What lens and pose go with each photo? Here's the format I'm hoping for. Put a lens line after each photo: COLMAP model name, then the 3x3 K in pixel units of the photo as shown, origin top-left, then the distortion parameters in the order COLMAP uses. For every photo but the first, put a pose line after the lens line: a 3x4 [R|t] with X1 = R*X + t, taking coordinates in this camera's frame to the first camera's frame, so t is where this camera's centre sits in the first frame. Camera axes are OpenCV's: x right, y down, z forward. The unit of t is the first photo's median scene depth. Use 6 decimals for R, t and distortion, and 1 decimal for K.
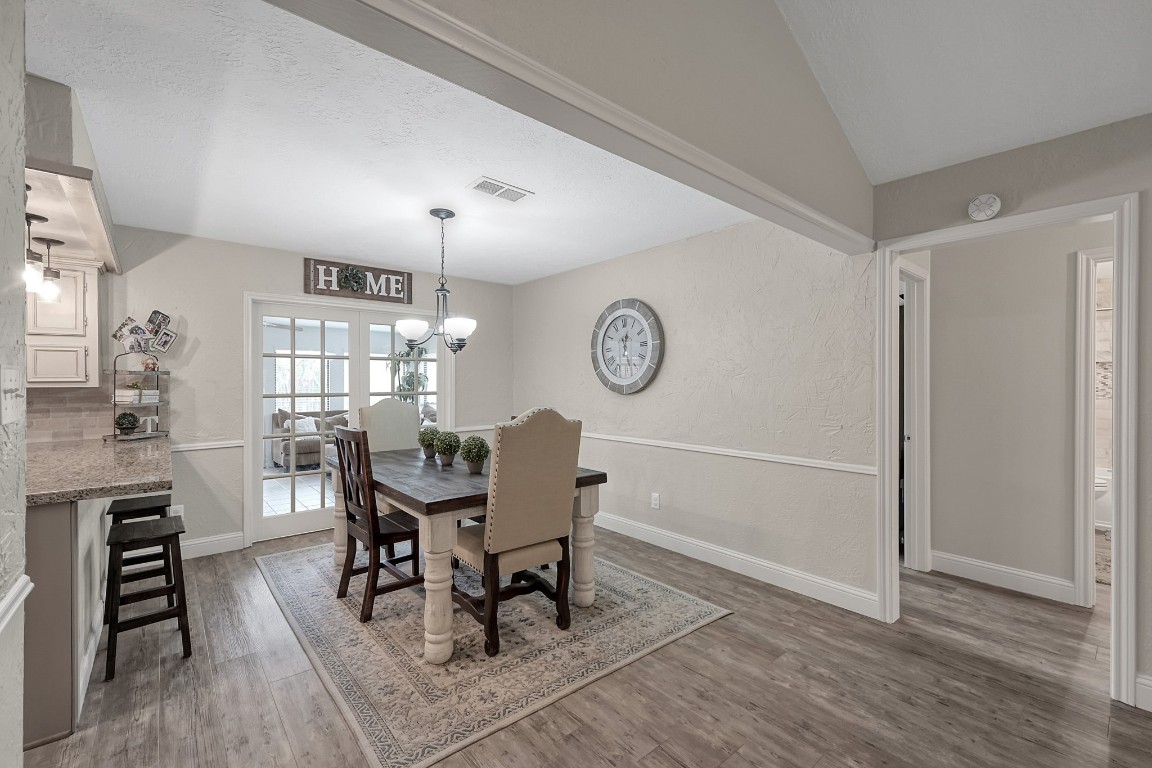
lens RADIAL K [[485.6, 0, 577.1], [0, 485.6, 389.5], [0, 0, 1]] dist [-0.001238, -0.001005]
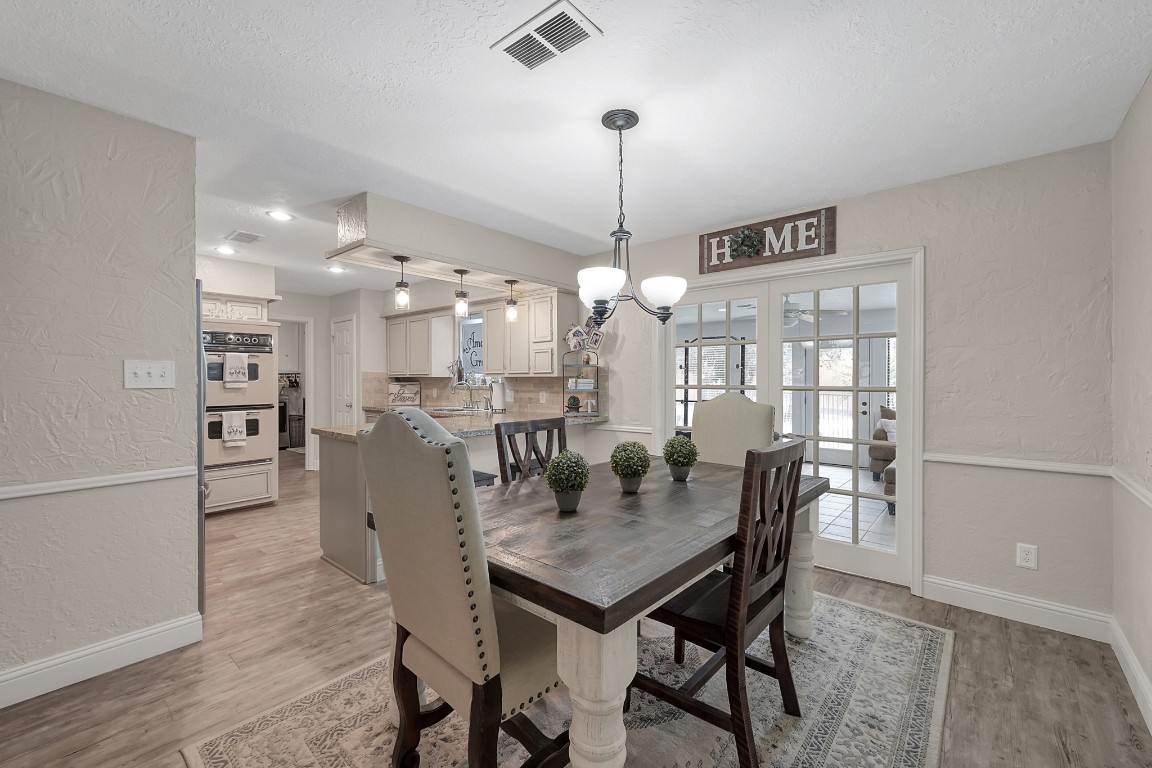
lens RADIAL K [[485.6, 0, 566.1], [0, 485.6, 374.0], [0, 0, 1]] dist [-0.001238, -0.001005]
pose [[0.123497, -0.004619, -0.992334, 0.348451], [-0.014194, 0.999879, -0.006420, -0.003600], [0.992243, 0.014878, 0.123417, 0.734837]]
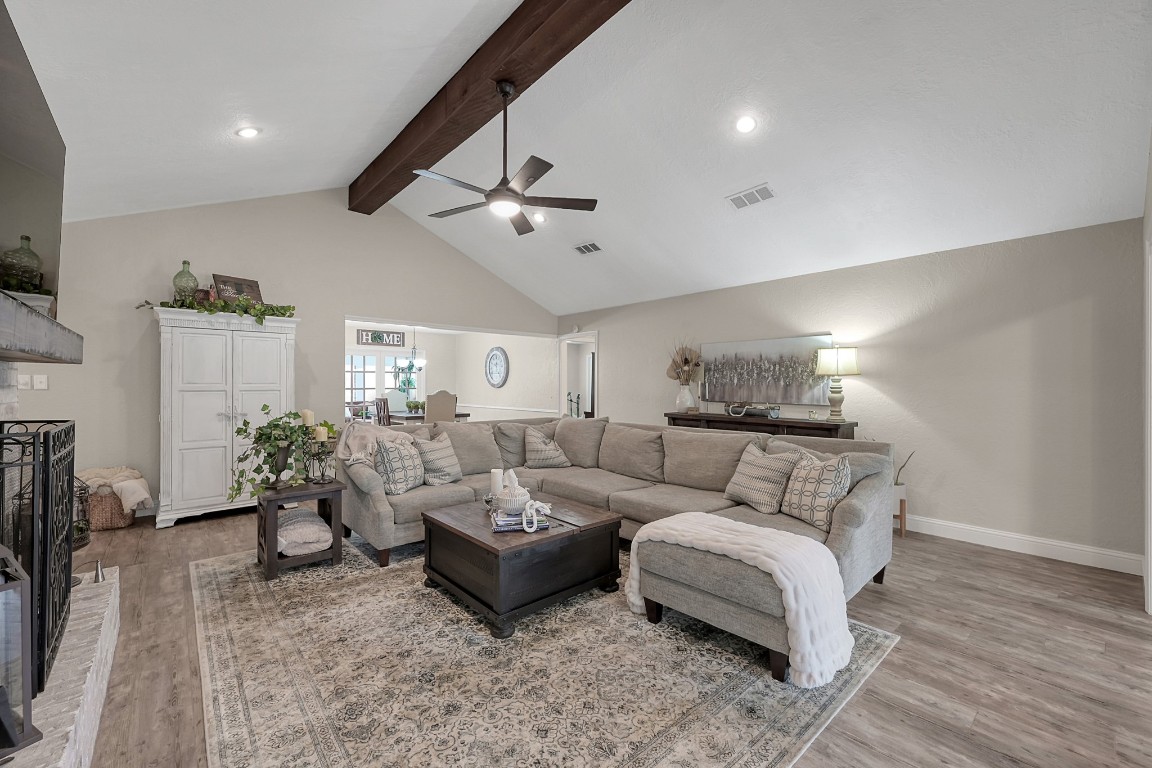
lens RADIAL K [[463.9, 0, 576.8], [0, 463.9, 385.1], [0, 0, 1]] dist [-0.001085, 0.000208]
pose [[0.999942, -0.001204, 0.010664, 0.527699], [0.001360, 0.999893, -0.014597, 0.033371], [-0.010645, 0.014611, 0.999837, -1.394290]]
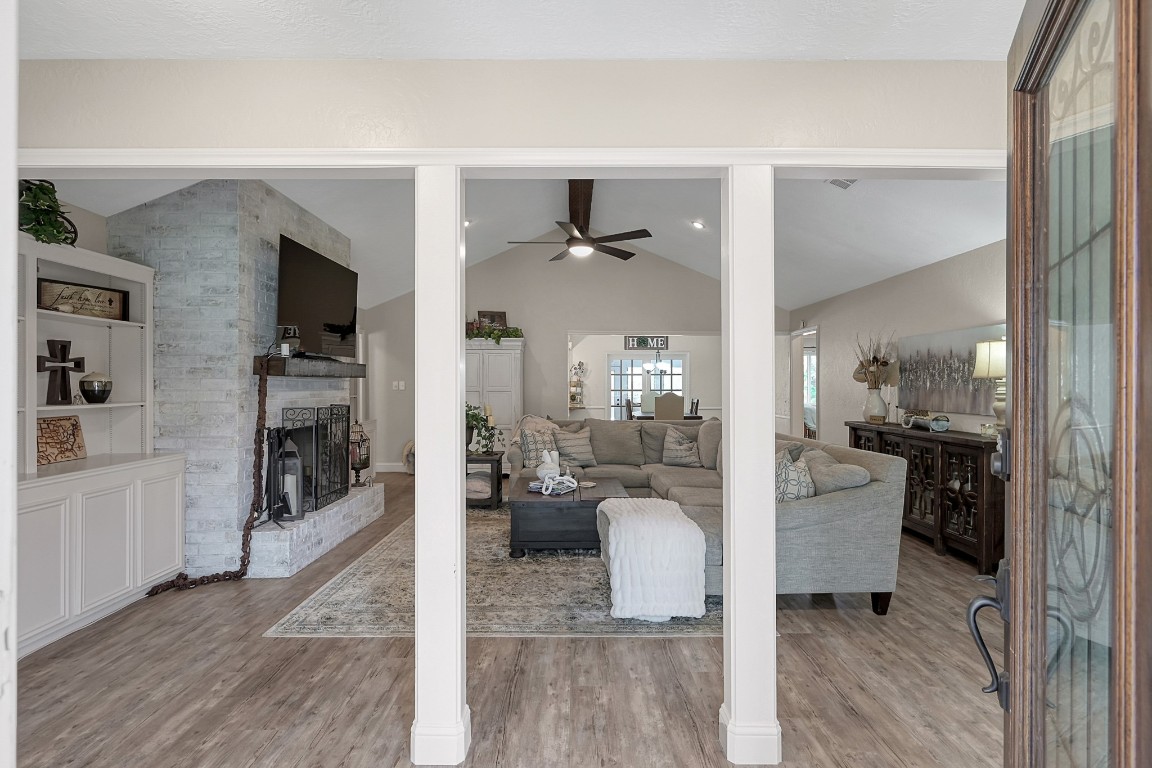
lens RADIAL K [[554.1, 0, 584.9], [0, 554.1, 386.1], [0, 0, 1]] dist [-0.004610, 0.000015]
pose [[0.772575, 0.000403, -0.634924, 1.262859], [-0.009673, 0.999891, -0.011136, 0.027911], [0.634850, 0.014745, 0.772495, -1.544313]]
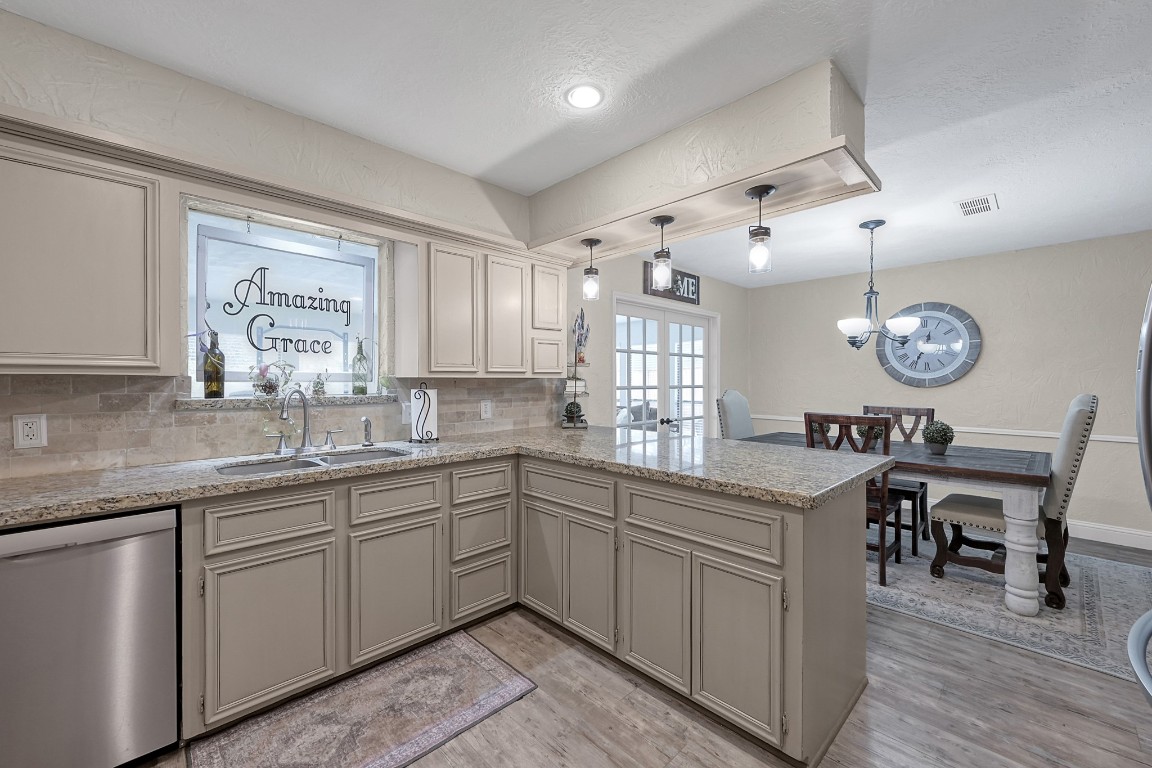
lens RADIAL K [[463.9, 0, 574.5], [0, 463.9, 383.1], [0, 0, 1]] dist [-0.001085, 0.000208]
pose [[0.998013, 0.000981, 0.063007, -0.894598], [-0.000253, 0.999933, -0.011574, 0.015139], [-0.063014, 0.011535, 0.997946, -0.023254]]
